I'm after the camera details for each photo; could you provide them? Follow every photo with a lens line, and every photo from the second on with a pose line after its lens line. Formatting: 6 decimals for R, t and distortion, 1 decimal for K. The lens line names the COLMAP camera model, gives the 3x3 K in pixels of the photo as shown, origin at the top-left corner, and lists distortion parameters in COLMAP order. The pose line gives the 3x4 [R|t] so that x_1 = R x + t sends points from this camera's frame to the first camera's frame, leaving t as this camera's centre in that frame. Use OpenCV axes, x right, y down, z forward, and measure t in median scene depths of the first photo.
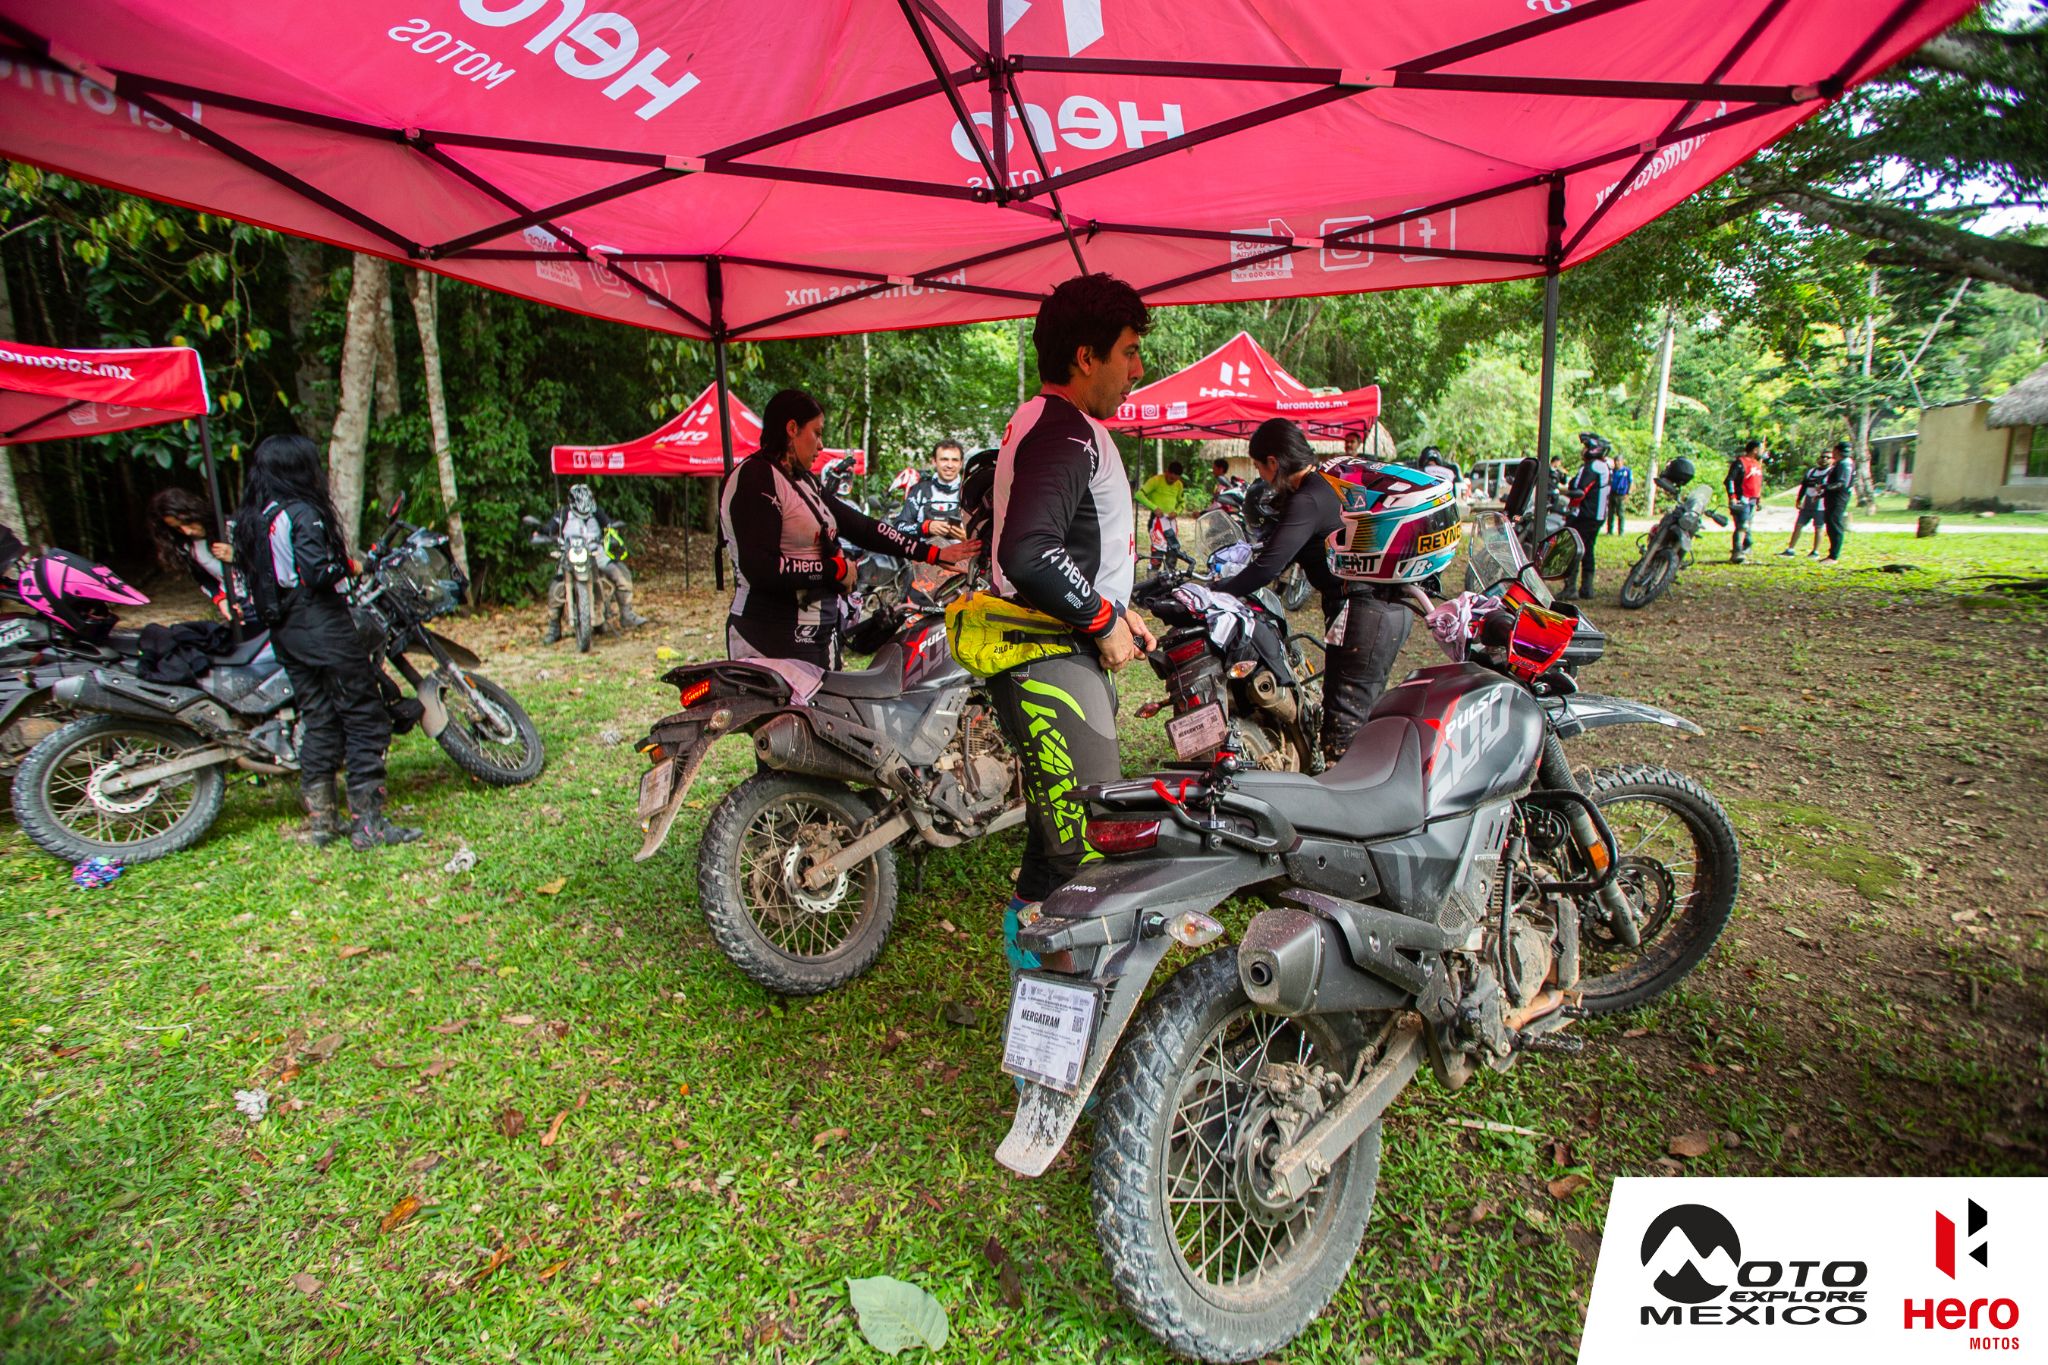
lens RADIAL K [[1002.6, 0, 1015.1], [0, 1002.6, 688.0], [0, 0, 1]] dist [-0.076857, 0.037155]
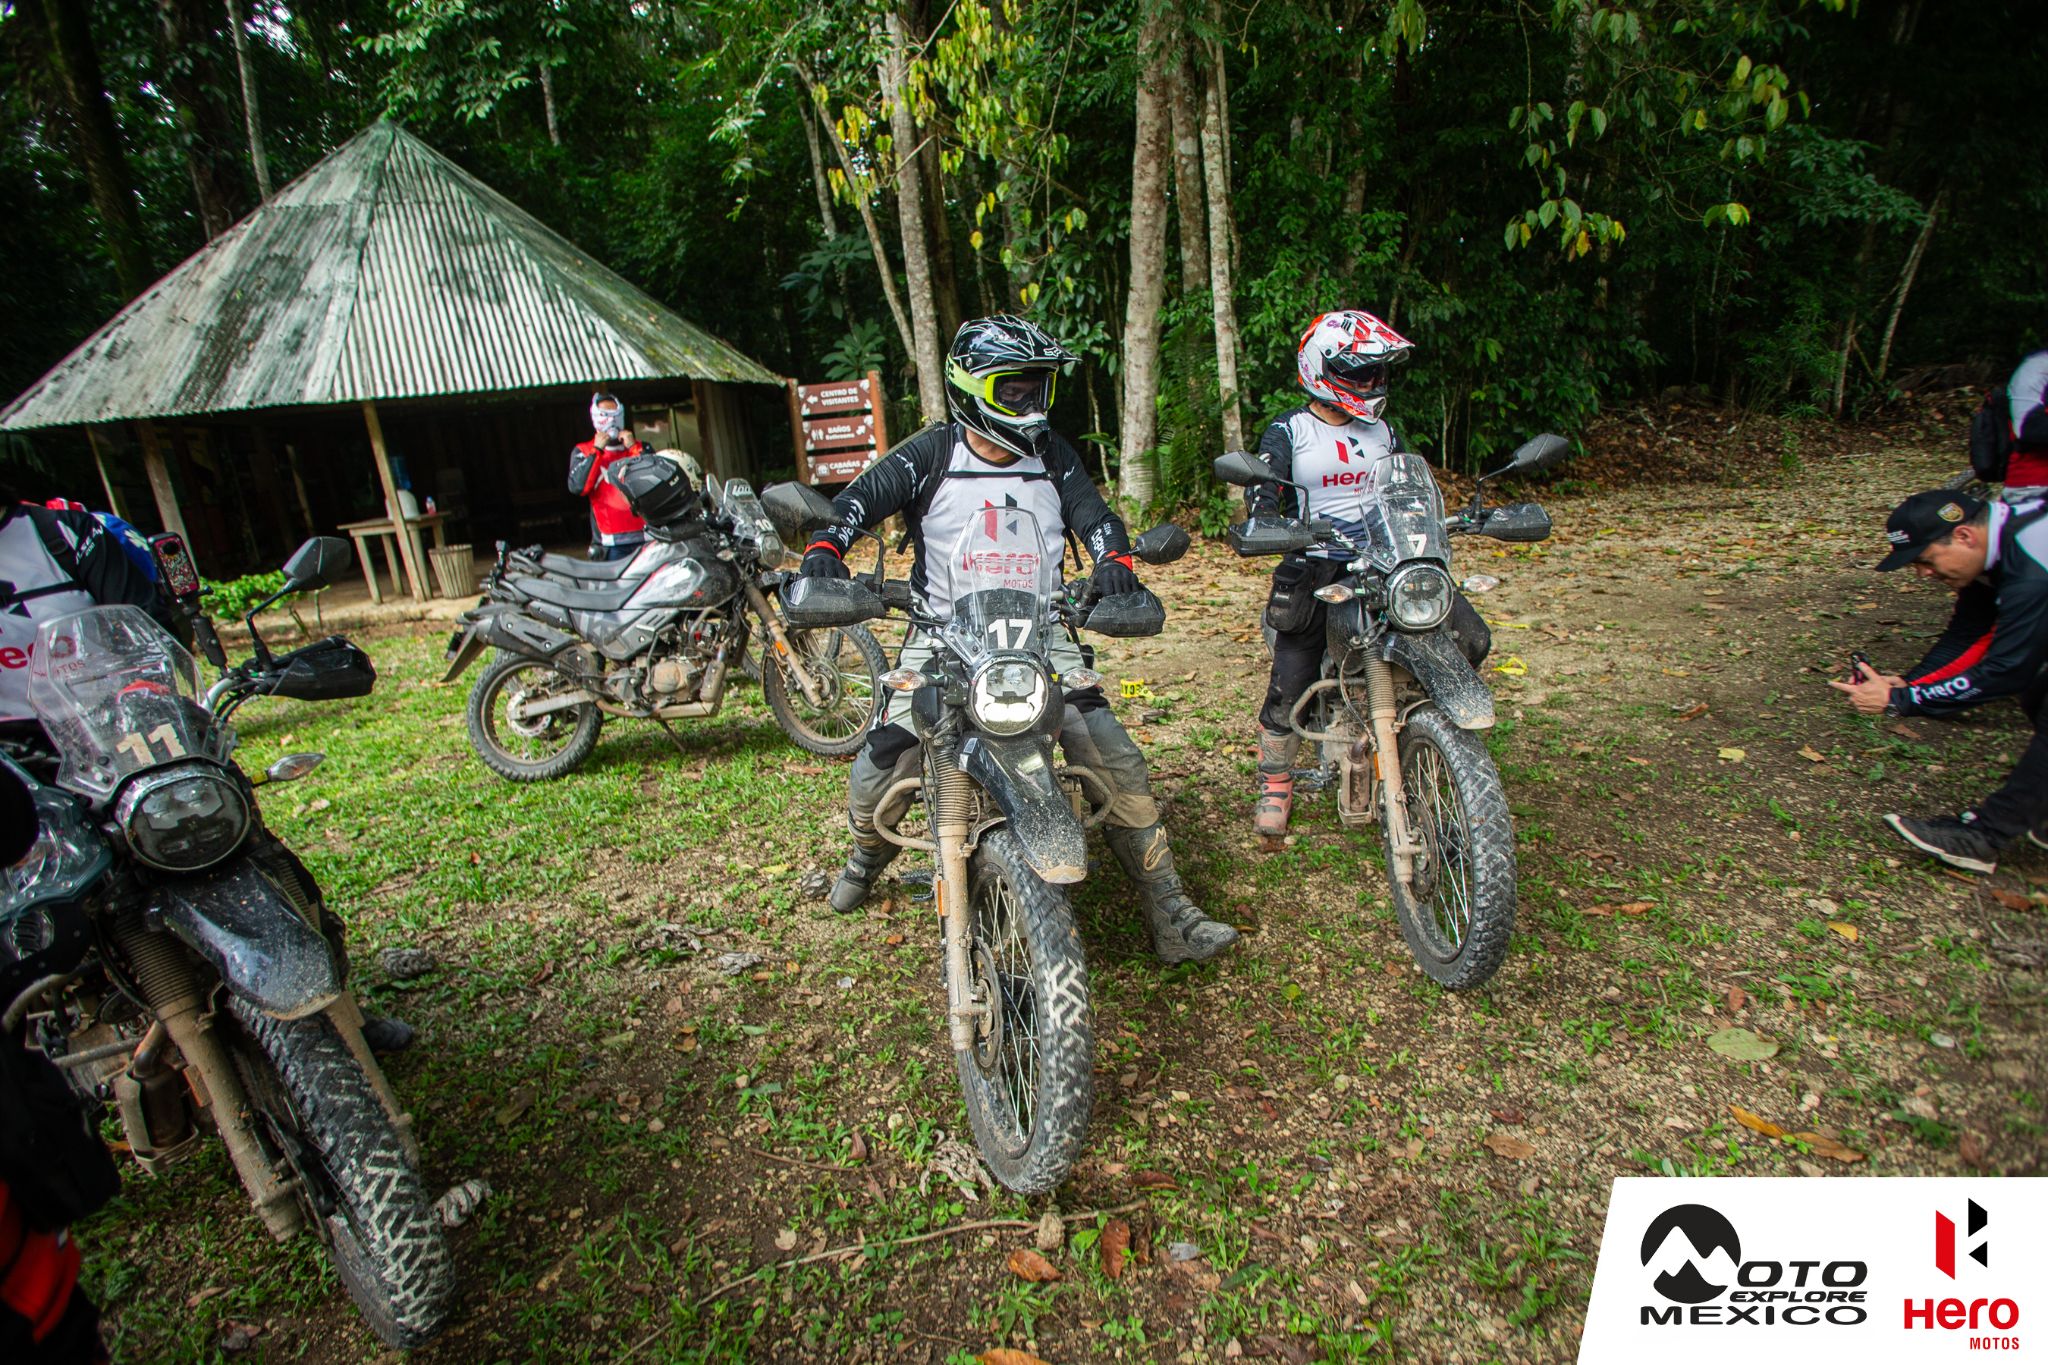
lens RADIAL K [[1002.6, 0, 1018.5], [0, 1002.6, 686.6], [0, 0, 1]] dist [-0.076857, 0.037155]
pose [[0.464568, 0.222818, -0.857046, 0.085390], [-0.105624, 0.974860, 0.196193, -0.109219], [0.879215, -0.000621, 0.476424, 0.513840]]
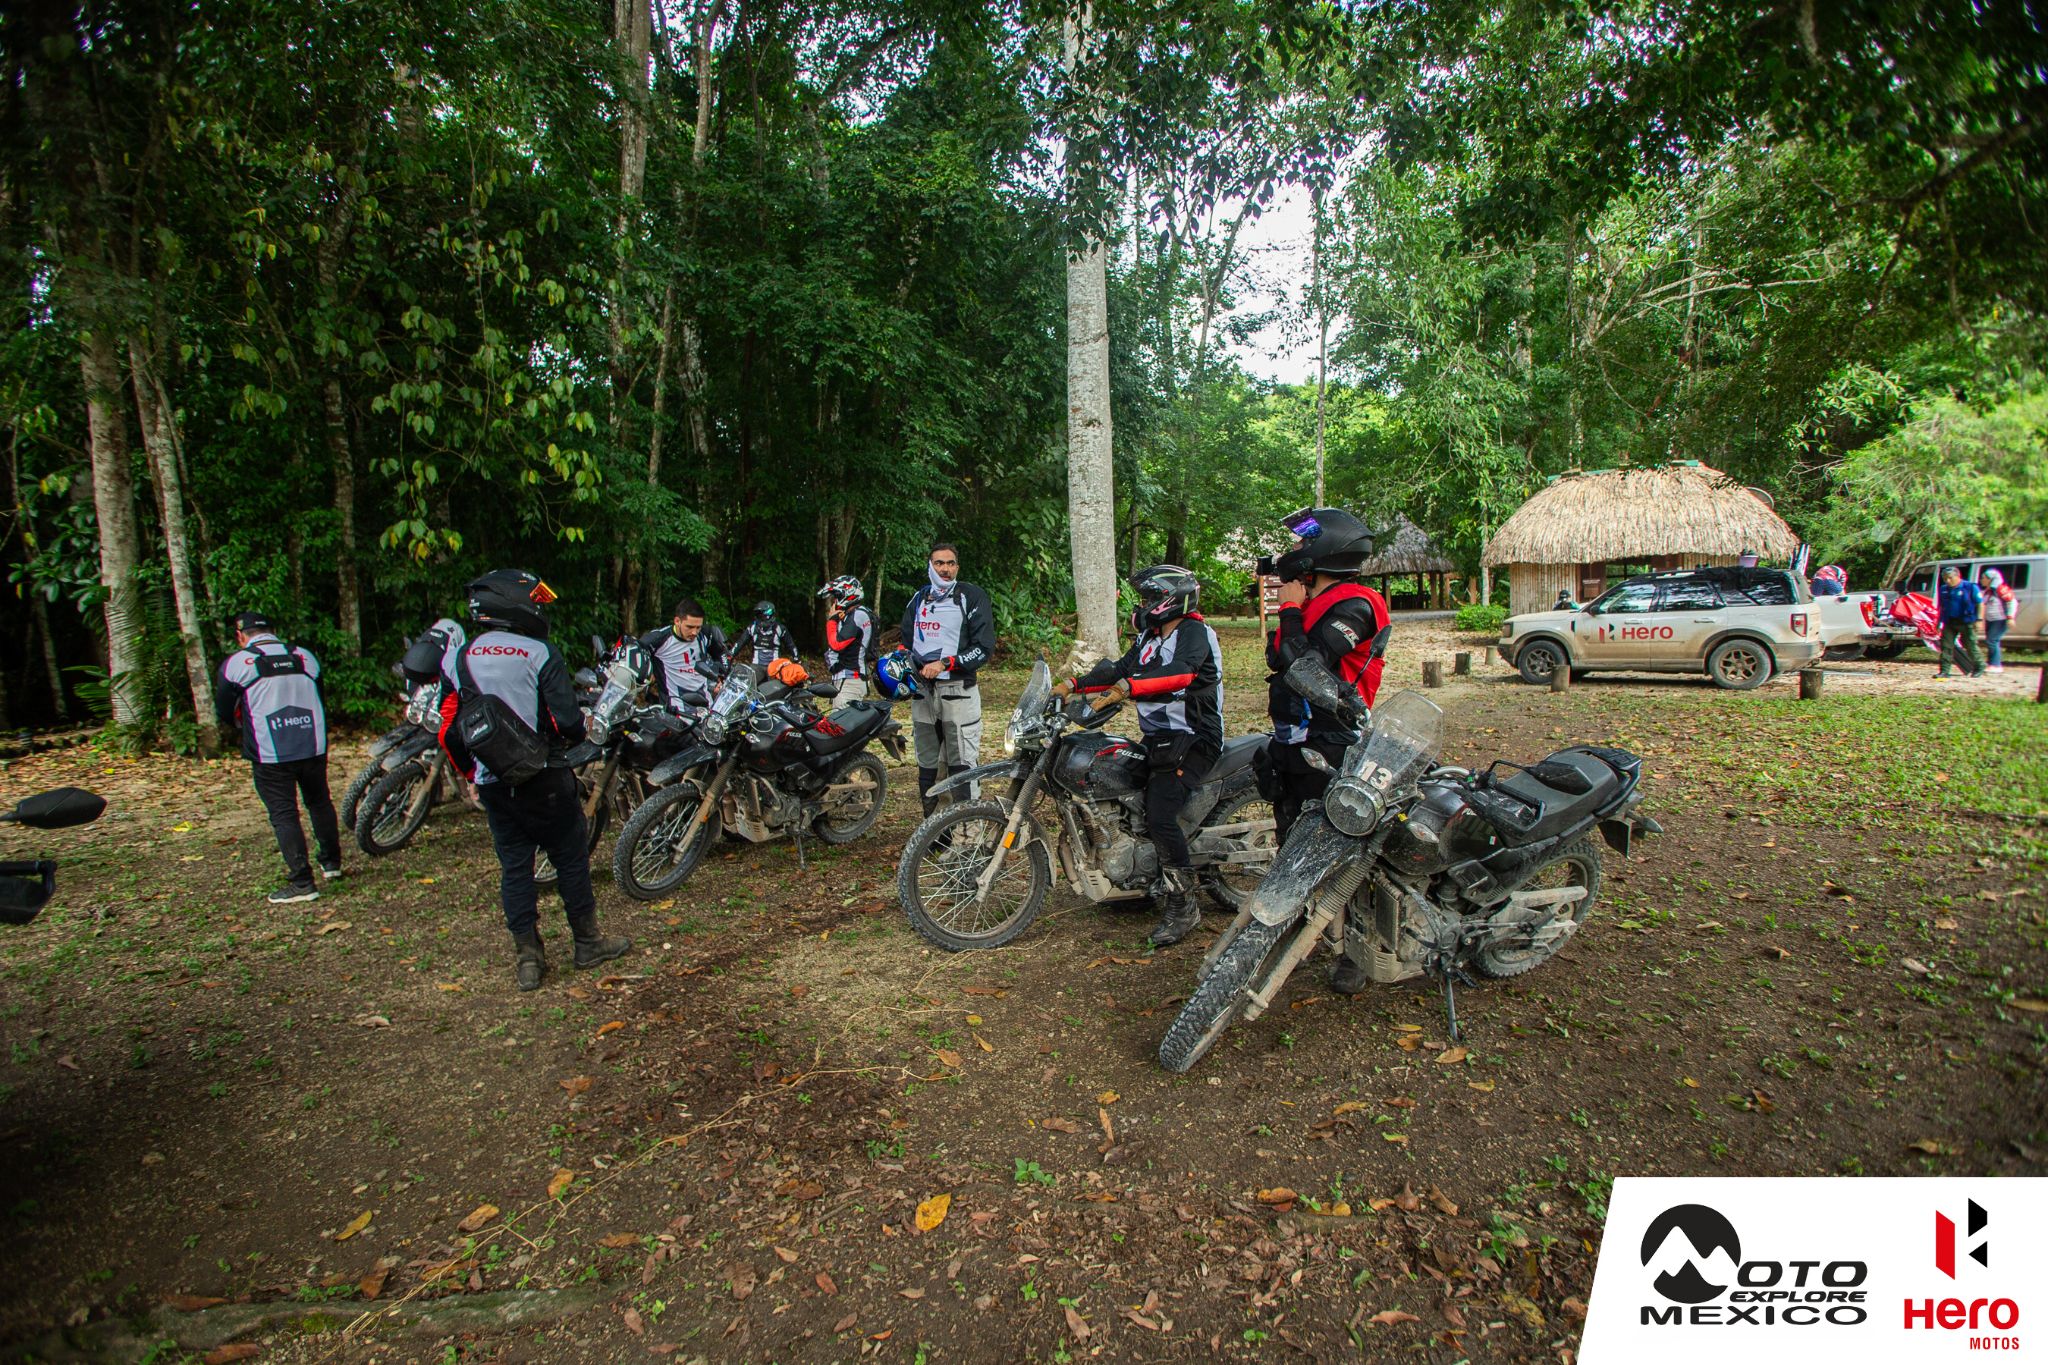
lens RADIAL K [[1002.7, 0, 1019.3], [0, 1002.7, 691.1], [0, 0, 1]] dist [-0.046968, 0.020407]
pose [[0.887524, 0.041434, -0.458895, 0.644838], [-0.085028, 0.993571, -0.074739, -0.147553], [0.452848, 0.105352, 0.885342, 0.564498]]
